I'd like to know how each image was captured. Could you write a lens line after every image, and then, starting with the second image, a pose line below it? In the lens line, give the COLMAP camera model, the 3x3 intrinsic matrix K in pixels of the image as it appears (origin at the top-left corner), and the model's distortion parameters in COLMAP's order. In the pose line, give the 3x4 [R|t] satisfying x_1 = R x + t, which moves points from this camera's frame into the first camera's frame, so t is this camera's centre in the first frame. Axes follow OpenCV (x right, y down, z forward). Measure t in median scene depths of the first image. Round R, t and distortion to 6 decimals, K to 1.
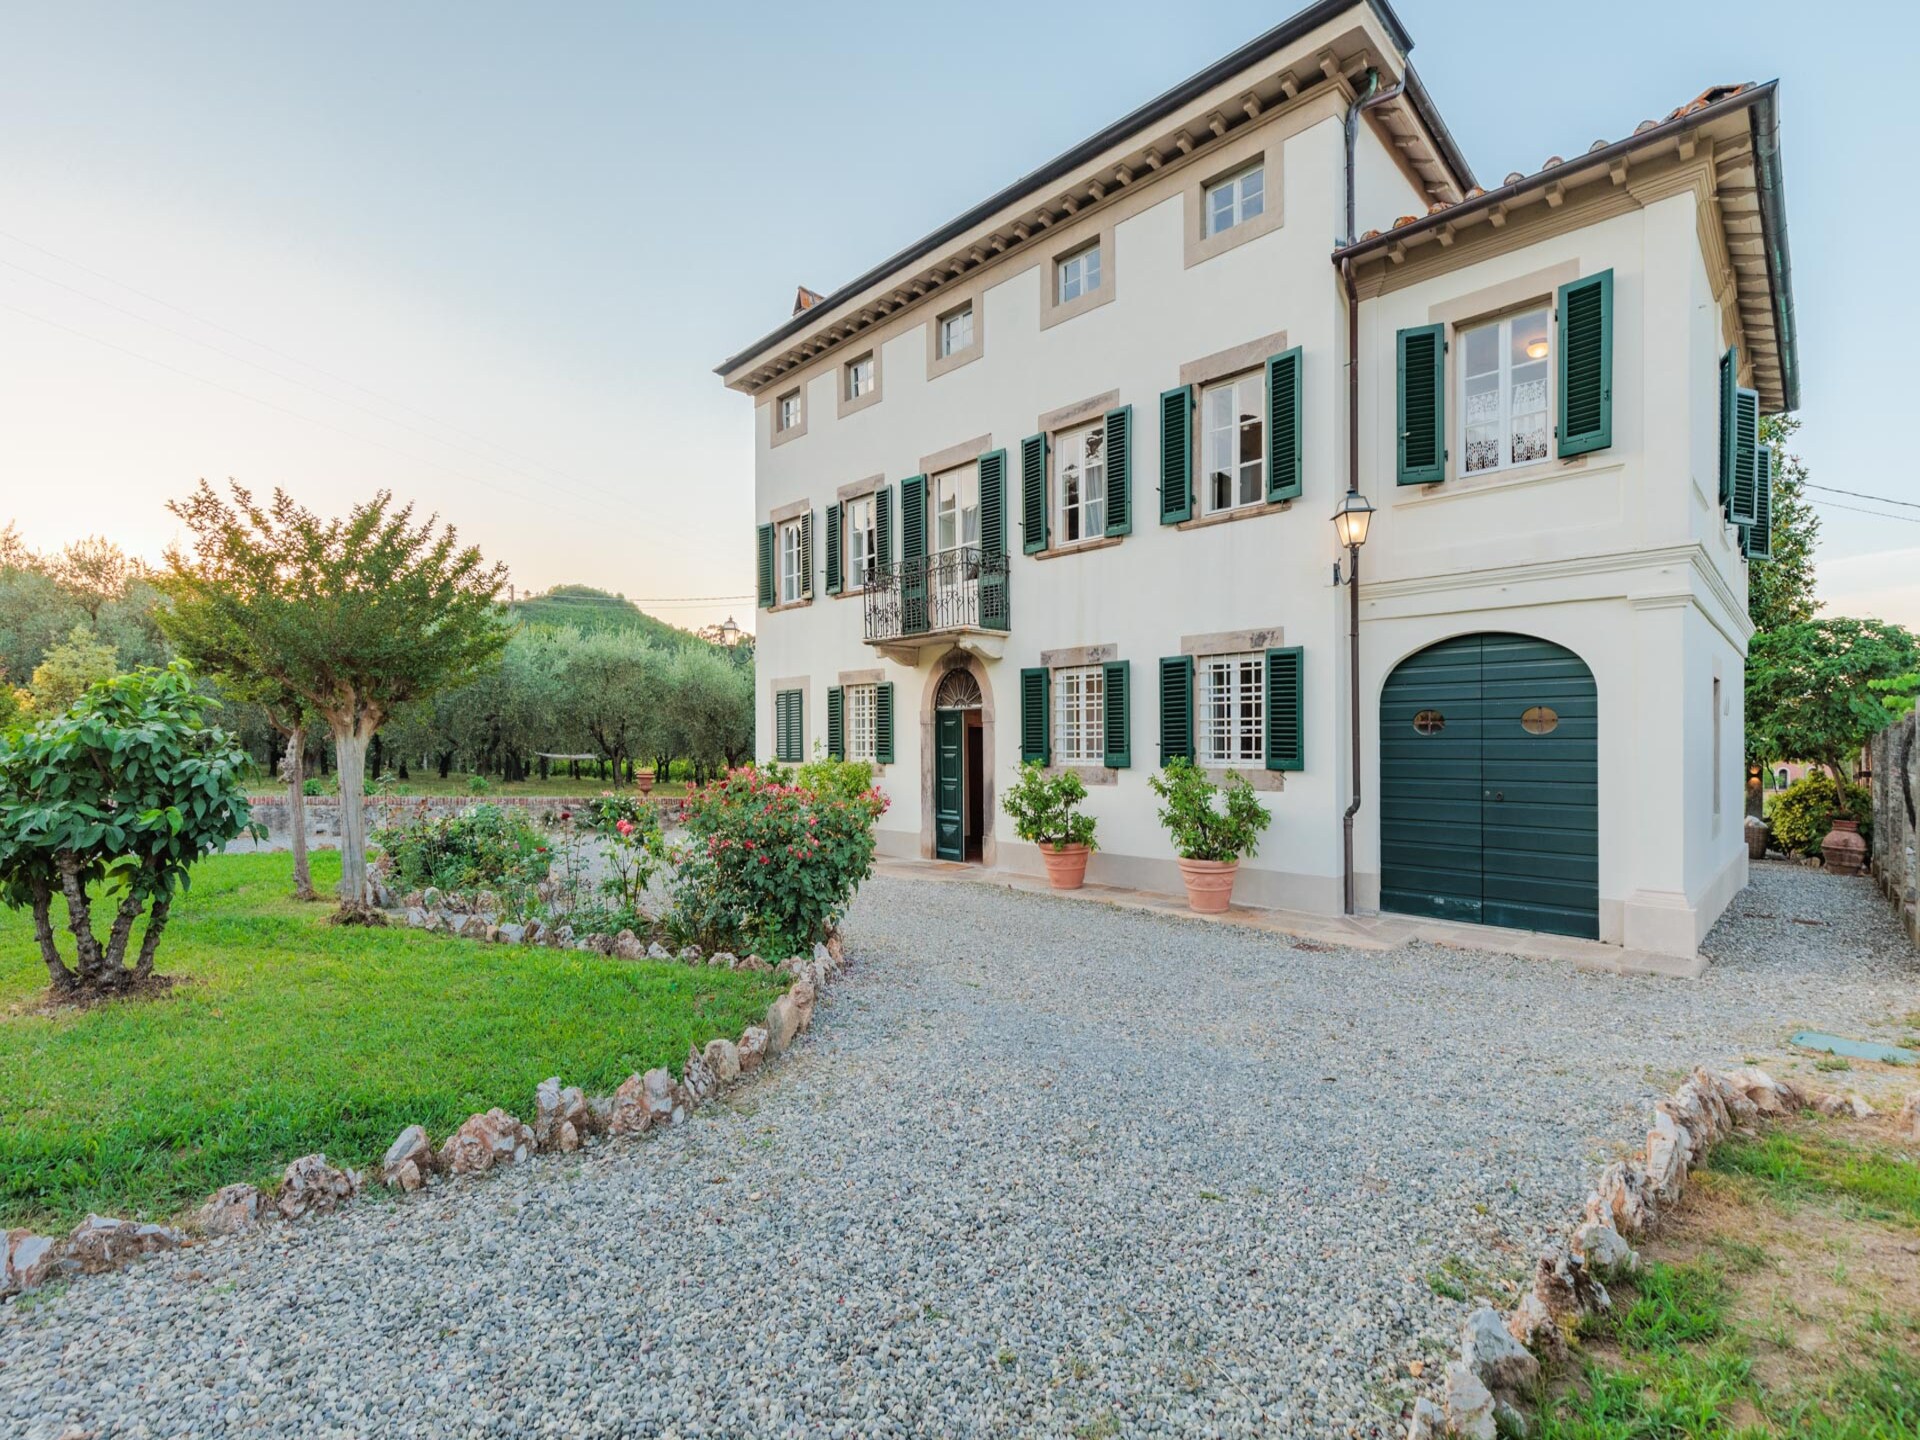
lens RADIAL K [[841.3, 0, 960.0], [0, 841.3, 720.0], [0, 0, 1]] dist [-0.000385, -0.000527]
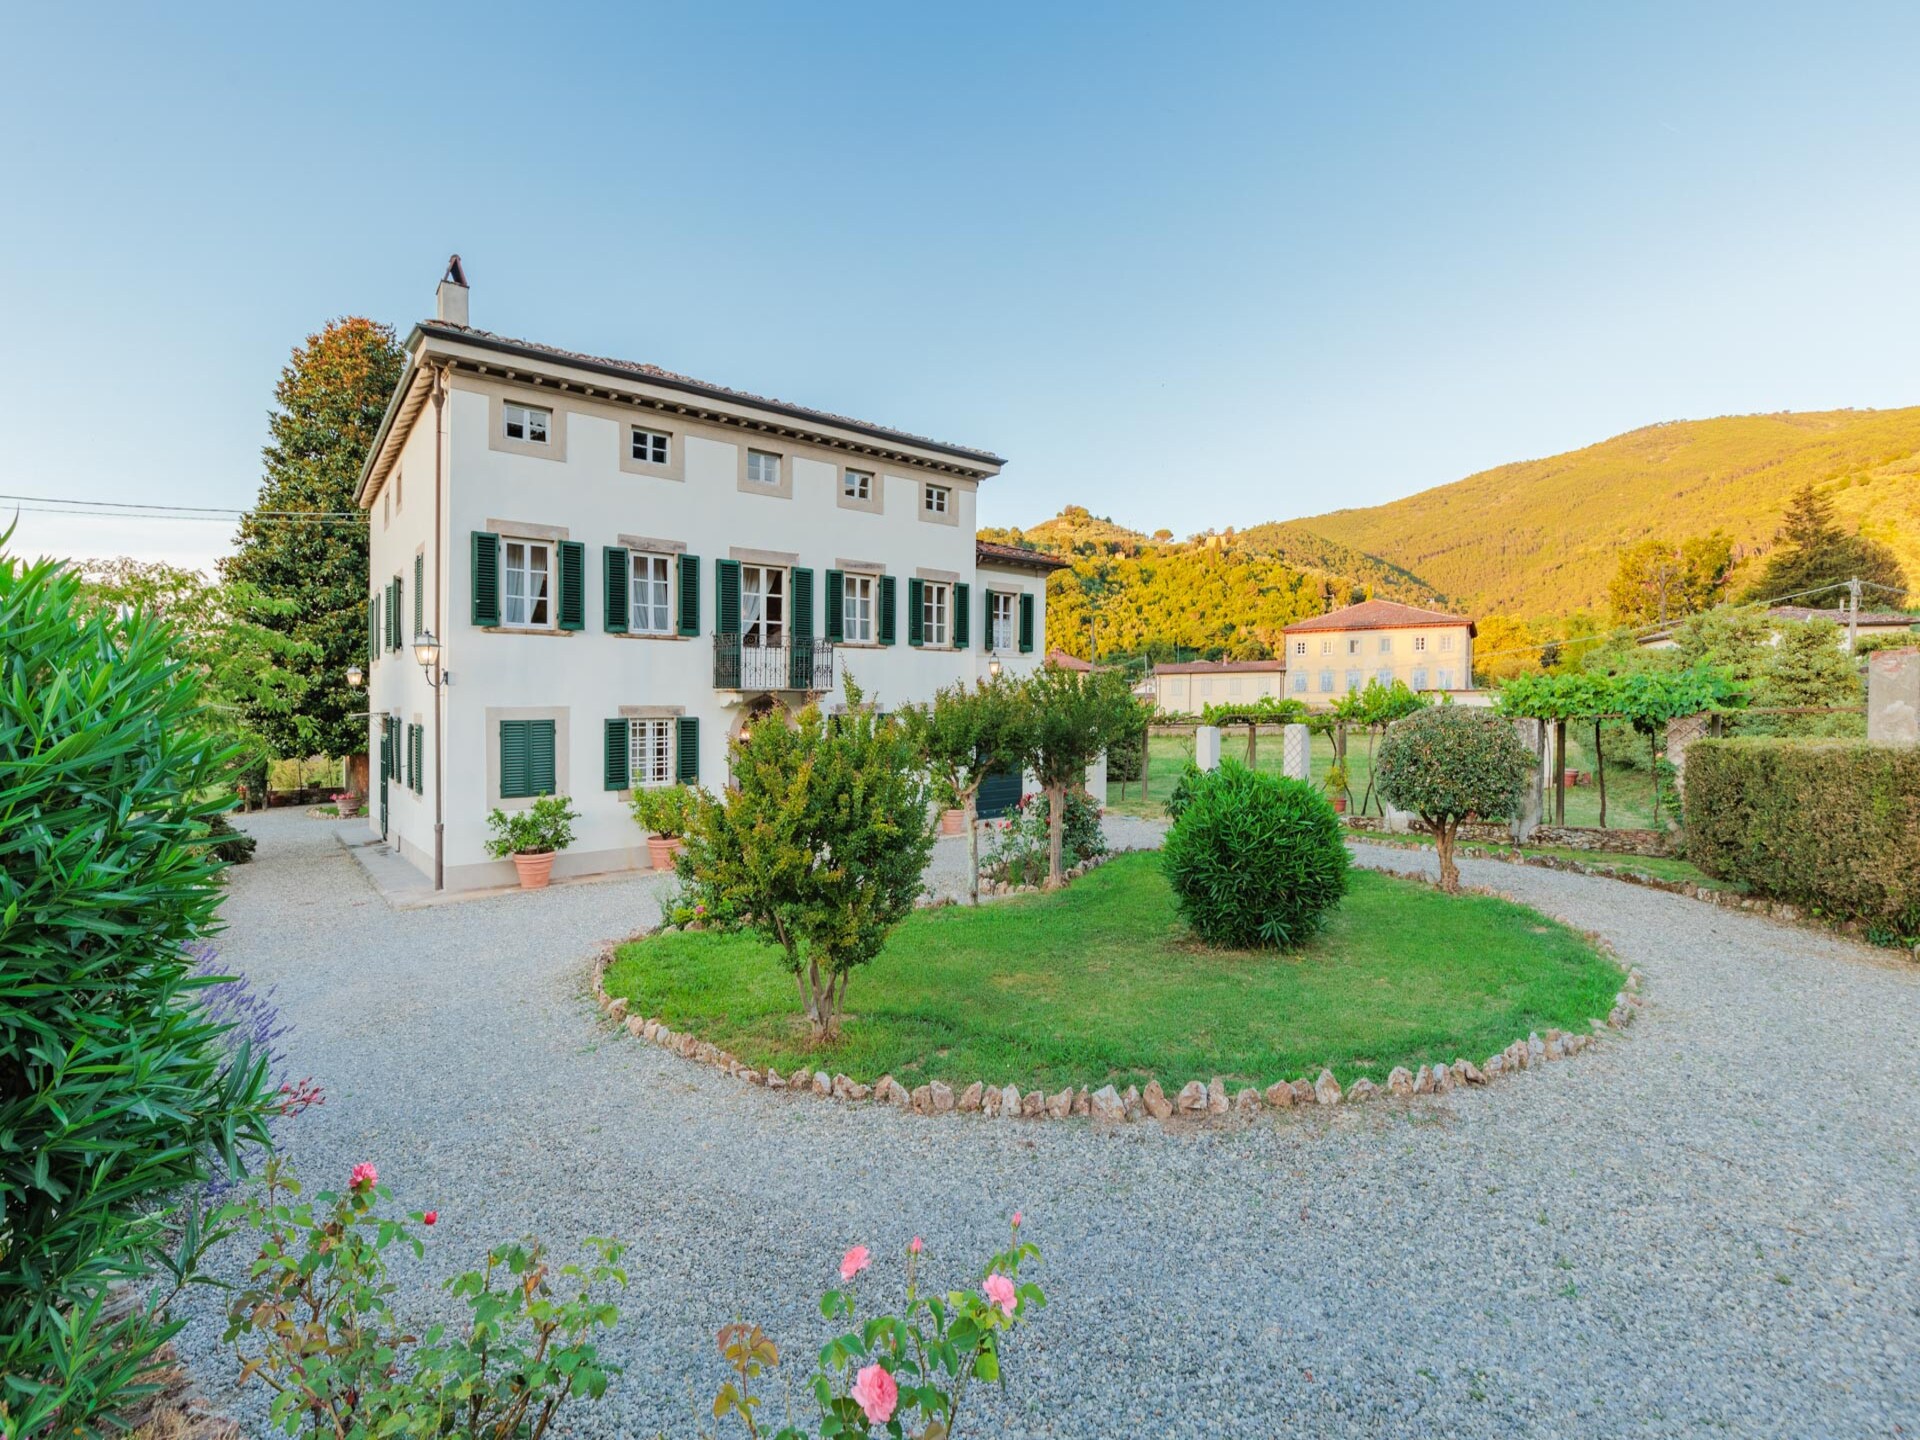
lens RADIAL K [[841.3, 0, 960.0], [0, 841.3, 720.0], [0, 0, 1]] dist [-0.000385, -0.000527]
pose [[0.118561, 0.019969, 0.992746, -1.404059], [0.016748, 0.999615, -0.022107, -0.009239], [-0.992806, 0.019247, 0.118181, 0.555300]]
